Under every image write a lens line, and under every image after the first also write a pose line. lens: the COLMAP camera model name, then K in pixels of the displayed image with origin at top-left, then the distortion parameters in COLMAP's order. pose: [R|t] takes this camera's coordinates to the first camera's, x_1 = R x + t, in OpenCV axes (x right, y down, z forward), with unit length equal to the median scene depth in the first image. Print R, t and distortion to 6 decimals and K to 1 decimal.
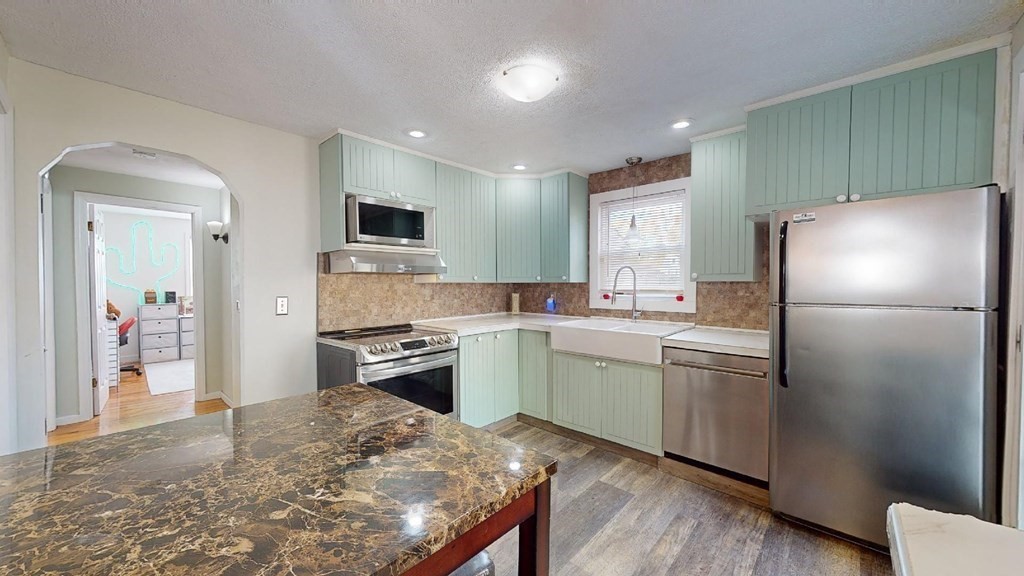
lens RADIAL K [[374.2, 0, 511.3], [0, 374.2, 290.2], [0, 0, 1]] dist [-0.001872, 0.000092]
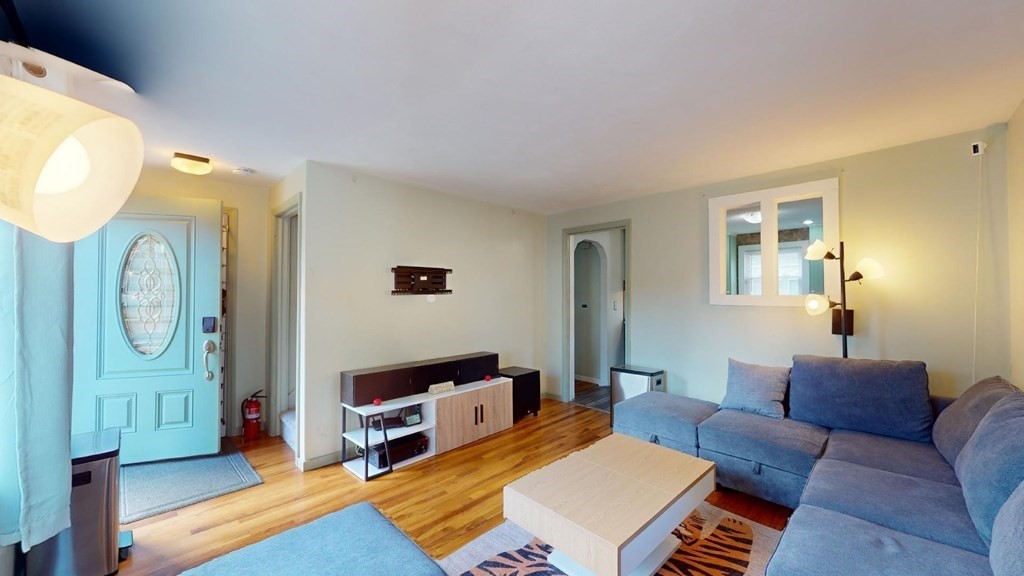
lens RADIAL K [[374.2, 0, 510.7], [0, 374.2, 289.1], [0, 0, 1]] dist [-0.001872, 0.000092]
pose [[0.998149, 0.001441, -0.060792, -1.197254], [-0.003406, 0.999475, -0.032228, 0.019798], [0.060713, 0.032375, 0.997630, -1.319948]]
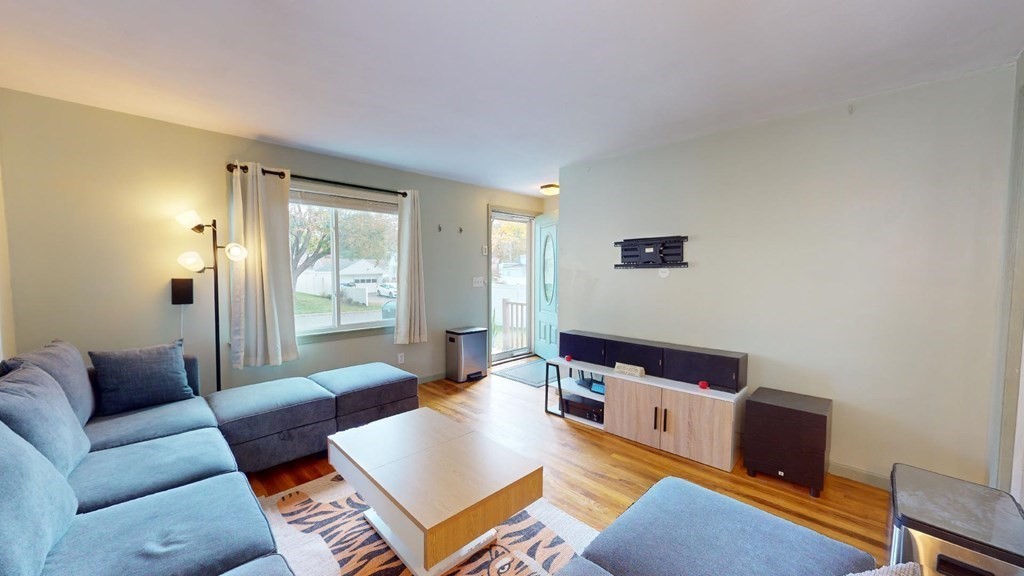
lens RADIAL K [[374.2, 0, 513.4], [0, 374.2, 292.4], [0, 0, 1]] dist [-0.001872, 0.000092]
pose [[-0.049842, 0.063006, -0.996768, -0.241306], [-0.020237, 0.997740, 0.064079, 0.004534], [0.998552, 0.023365, -0.048454, -0.251567]]
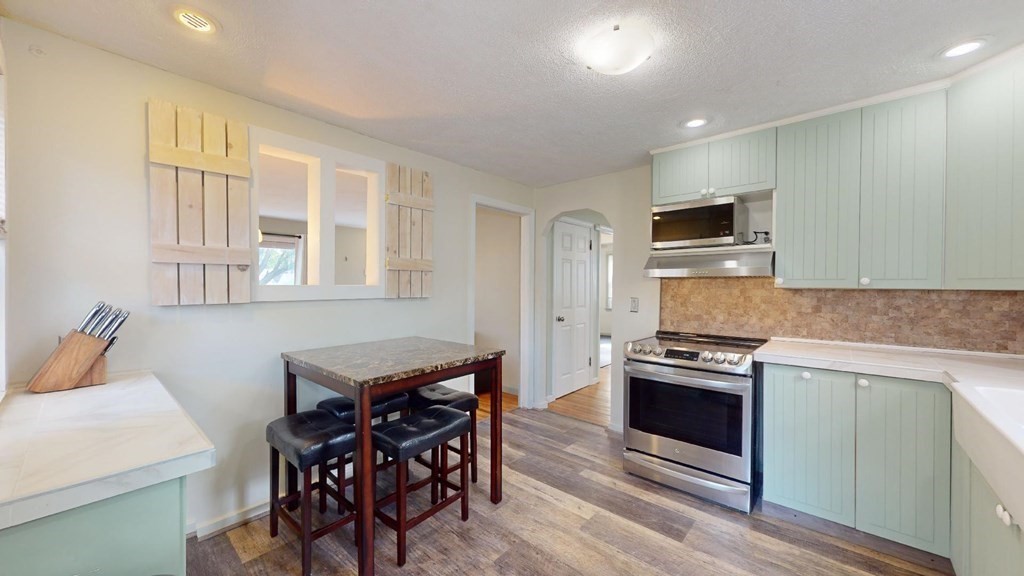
lens RADIAL K [[374.2, 0, 515.3], [0, 374.2, 286.5], [0, 0, 1]] dist [-0.001872, 0.000092]
pose [[0.021734, 0.006464, -0.999743, 0.719817], [-0.022302, 0.999733, 0.005980, -0.022300], [0.999515, 0.022166, 0.021872, 0.624088]]
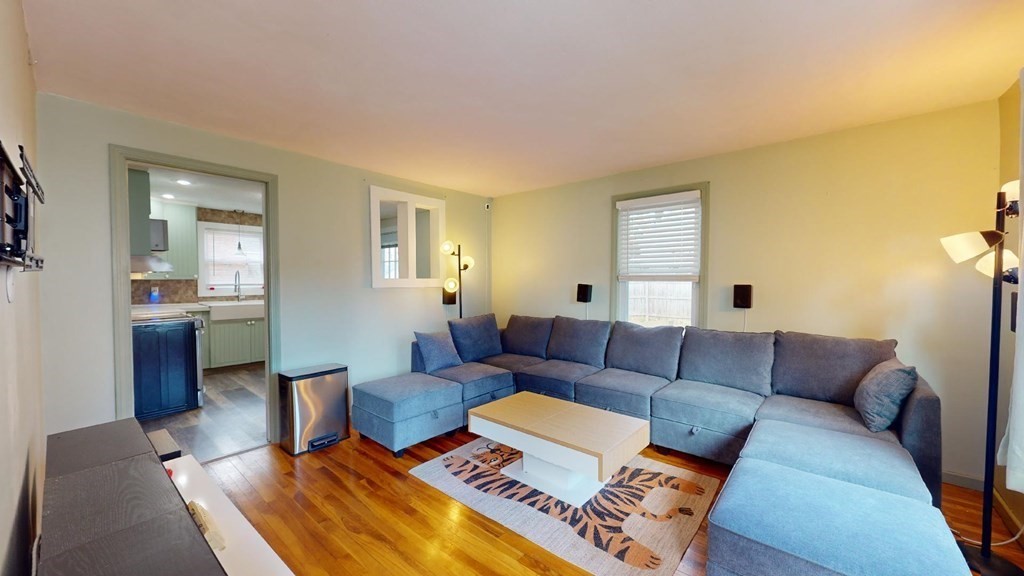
lens RADIAL K [[374.2, 0, 511.1], [0, 374.2, 289.1], [0, 0, 1]] dist [-0.001872, 0.000092]
pose [[-0.029606, -0.022310, 0.999313, -2.062649], [0.020050, 0.999536, 0.022909, 0.012665], [-0.999361, 0.020715, -0.029145, -0.322615]]
